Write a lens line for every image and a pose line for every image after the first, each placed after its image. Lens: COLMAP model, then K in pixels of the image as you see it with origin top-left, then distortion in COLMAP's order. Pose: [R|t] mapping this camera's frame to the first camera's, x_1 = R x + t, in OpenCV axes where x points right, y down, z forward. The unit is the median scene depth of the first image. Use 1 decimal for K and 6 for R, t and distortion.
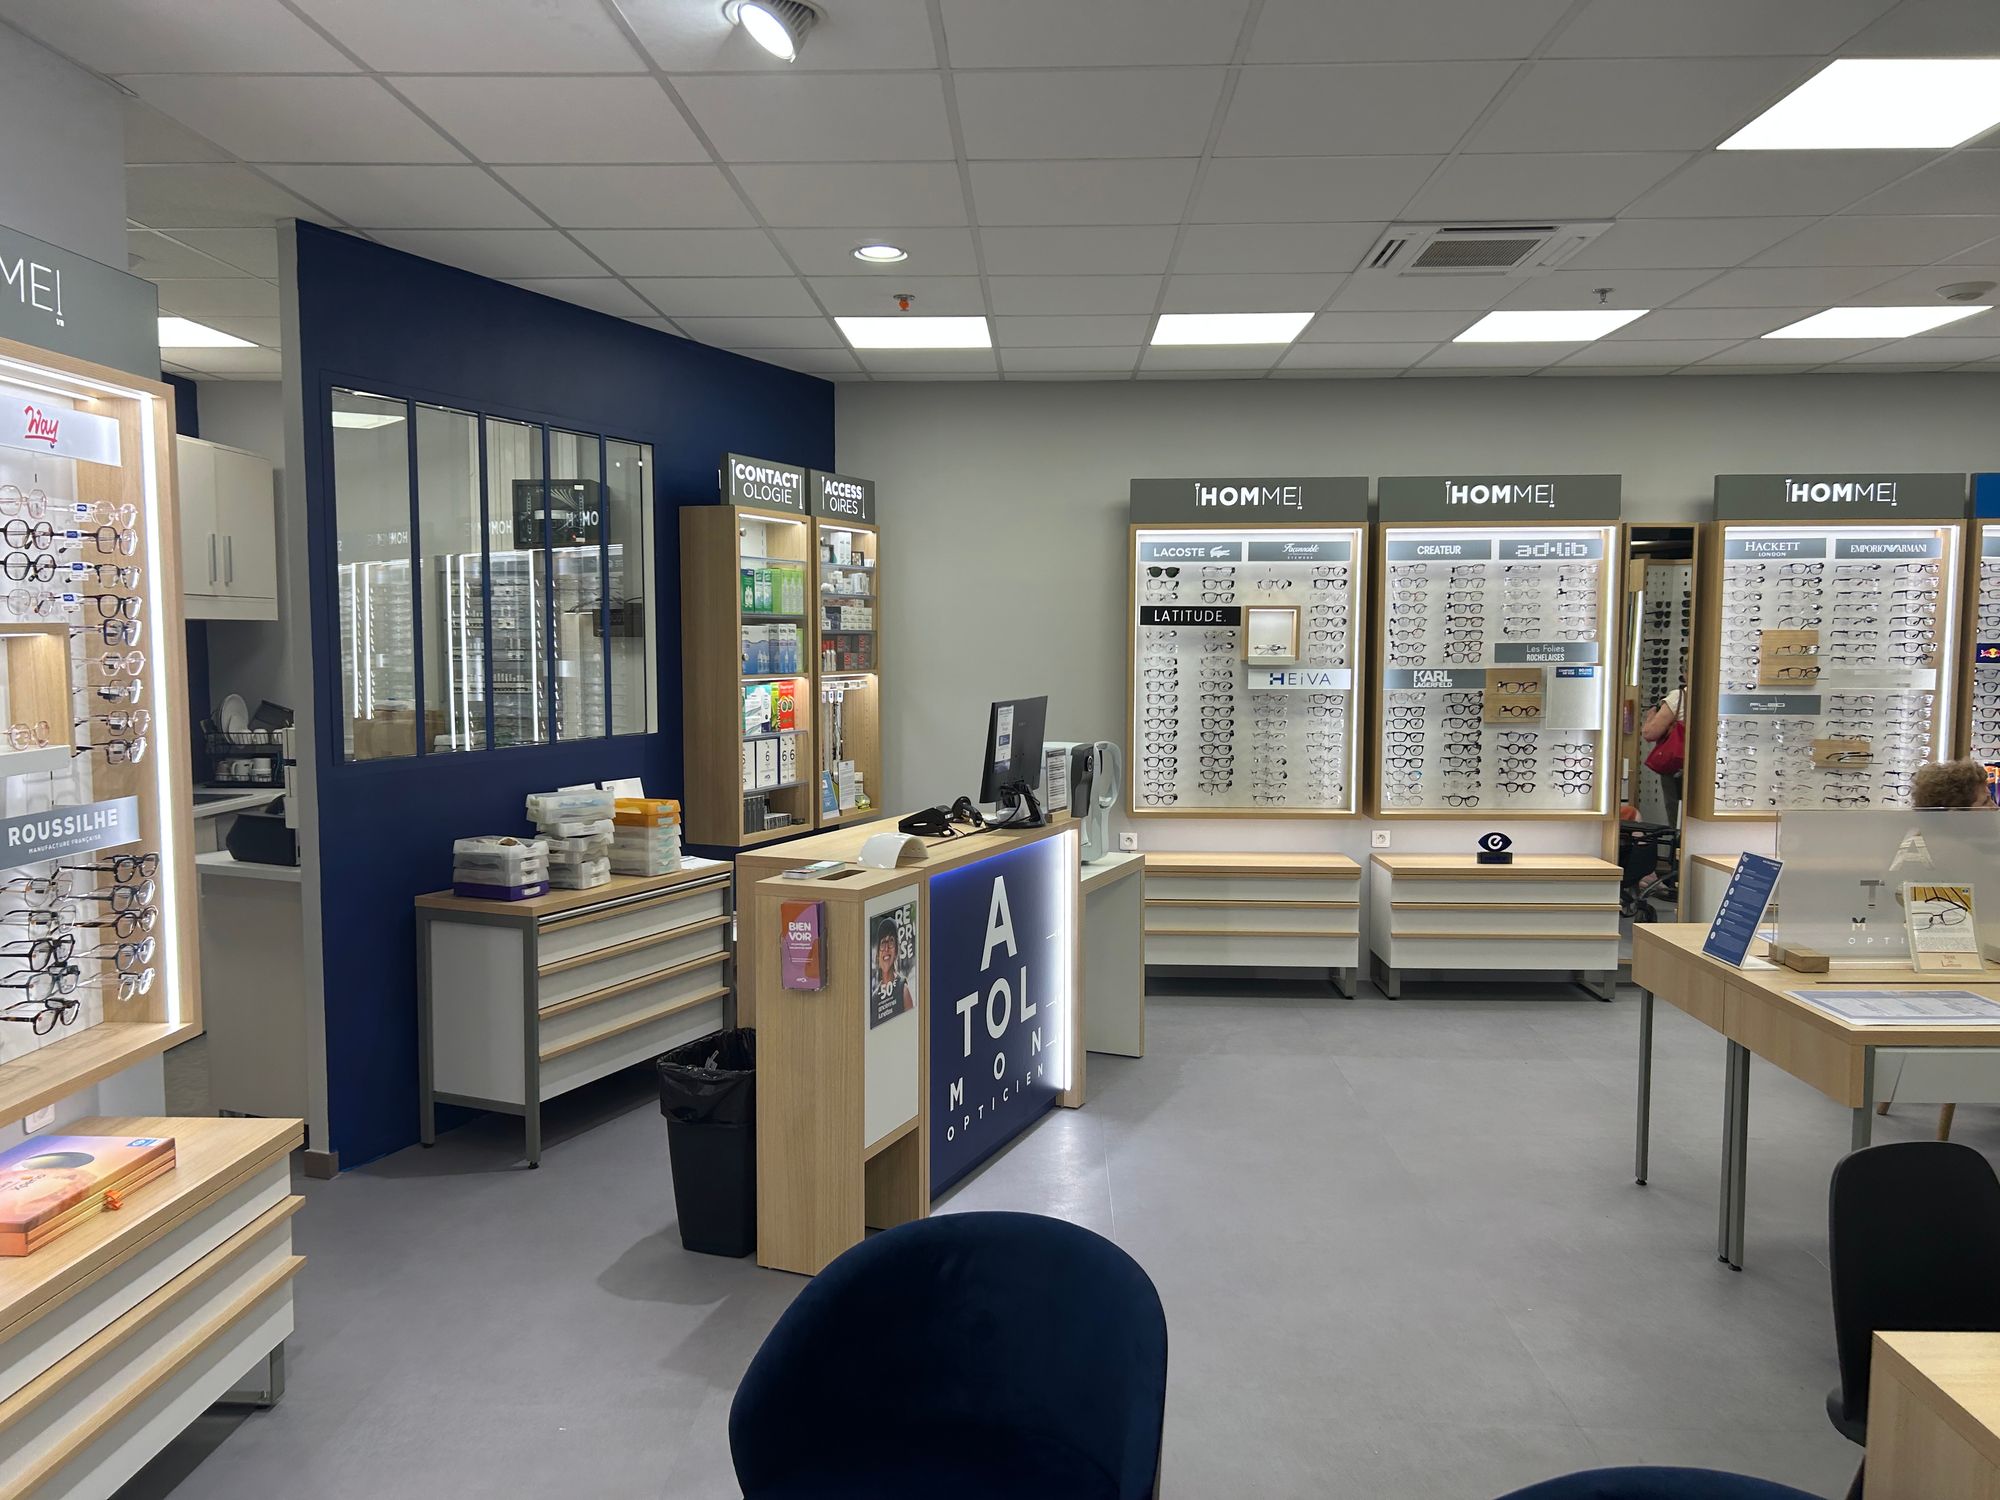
lens RADIAL K [[1504.1, 0, 999.4], [0, 1504.1, 757.0], [0, 0, 1]] dist [0.088116, -0.110798]
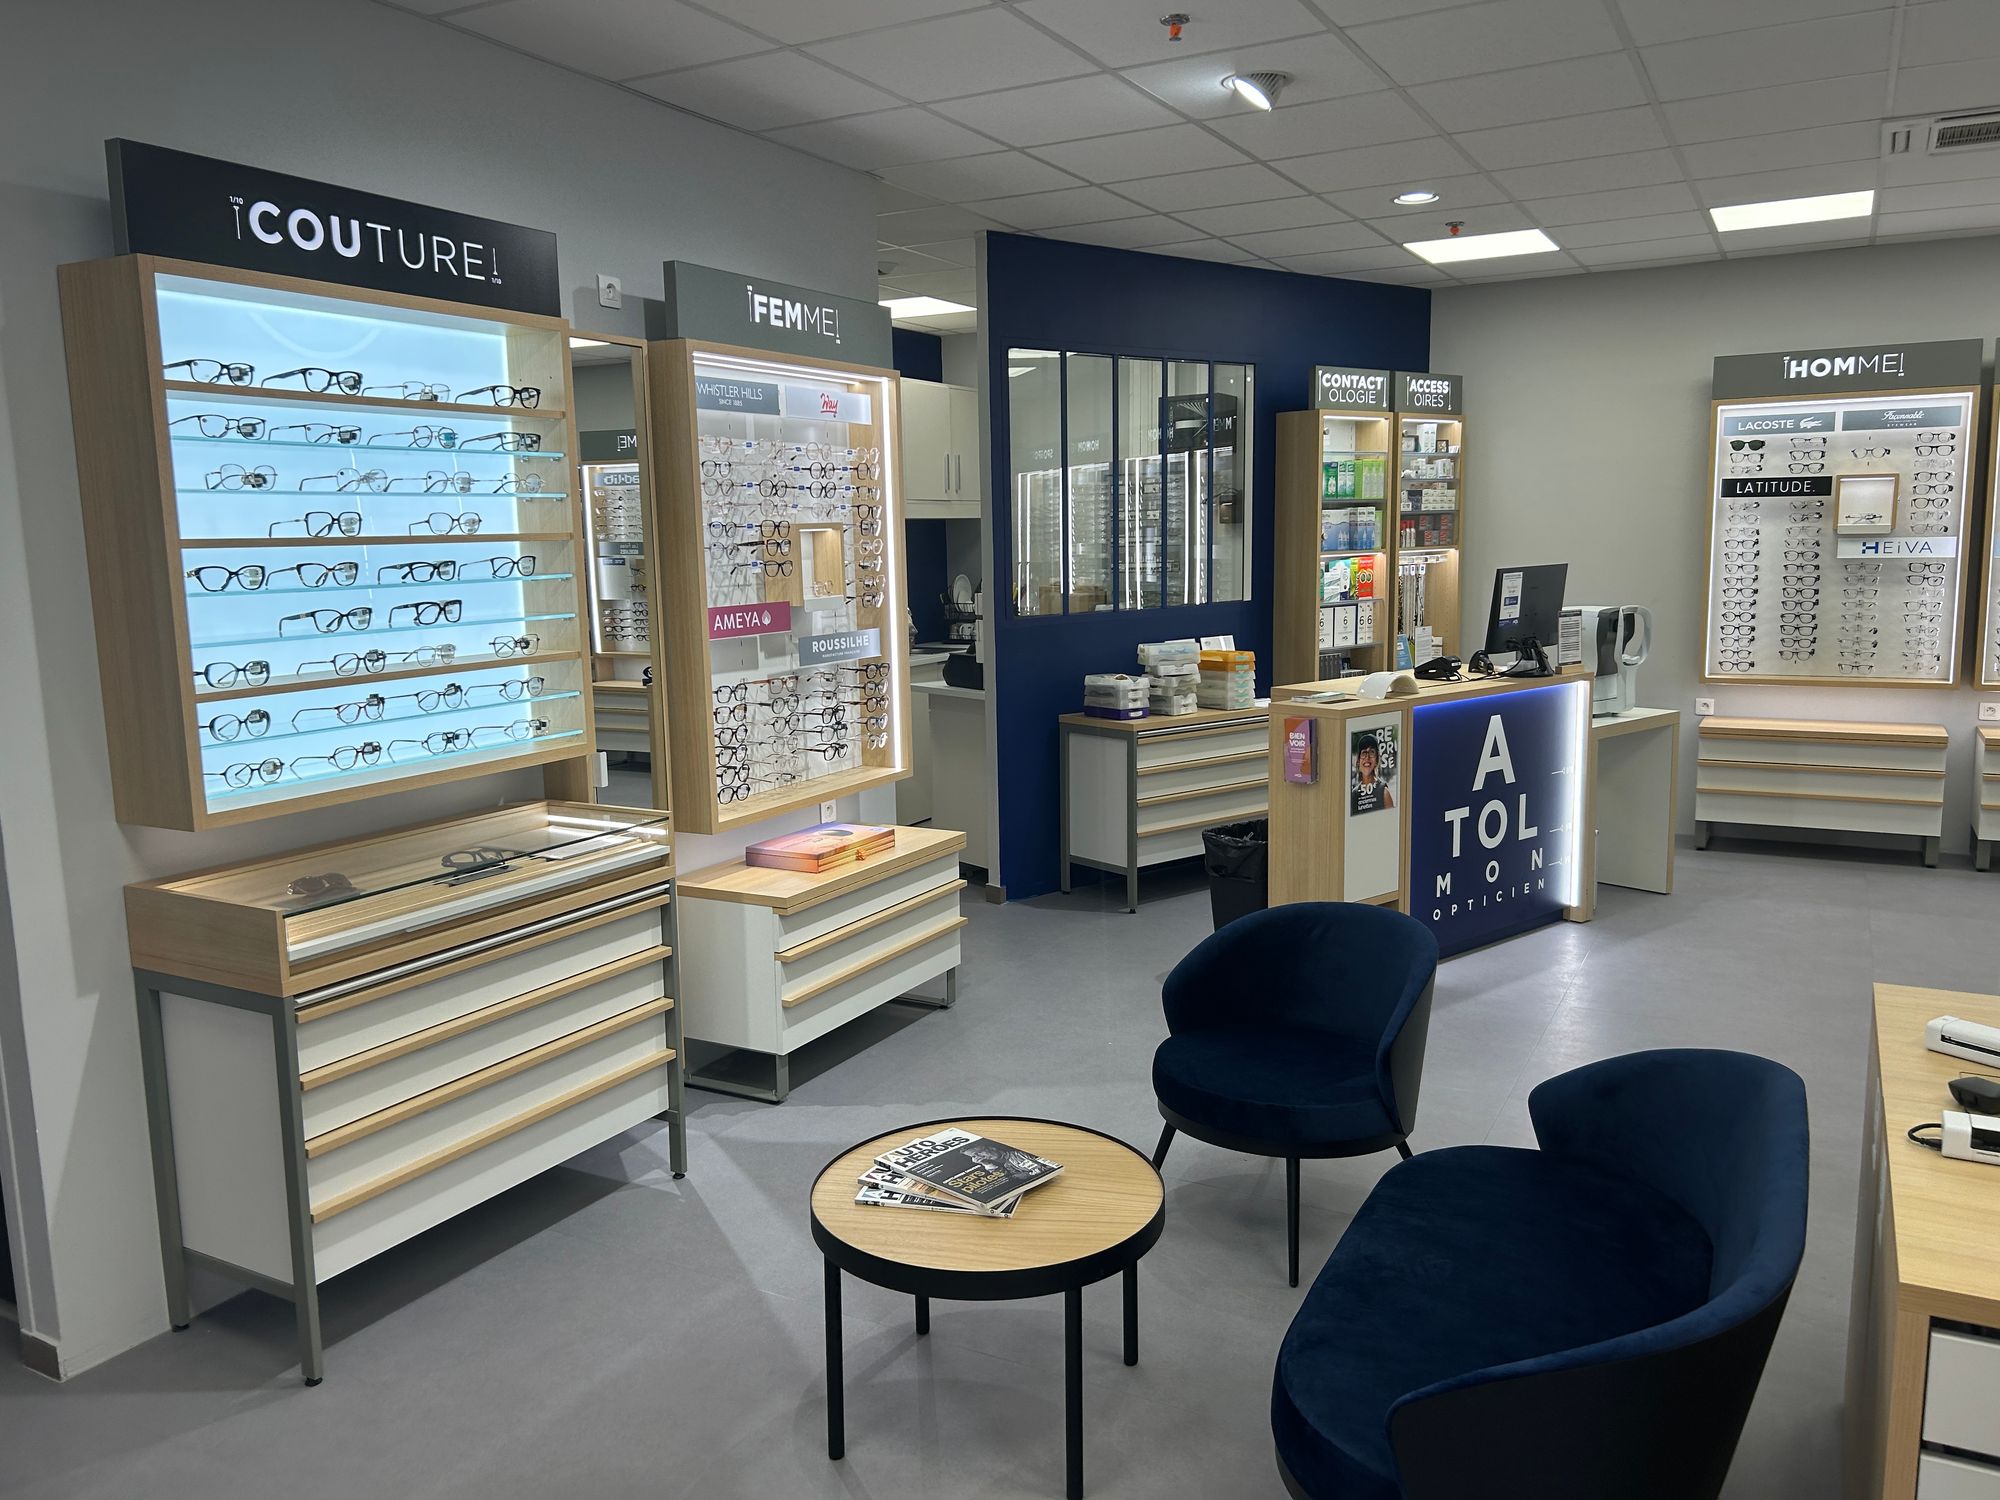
lens RADIAL K [[1504.1, 0, 999.4], [0, 1504.1, 757.0], [0, 0, 1]] dist [0.088116, -0.110798]
pose [[0.895697, 0.048297, -0.442034, 0.162553], [-0.014728, 0.996761, 0.079064, 0.020075], [0.444421, -0.064307, 0.893507, -0.235806]]
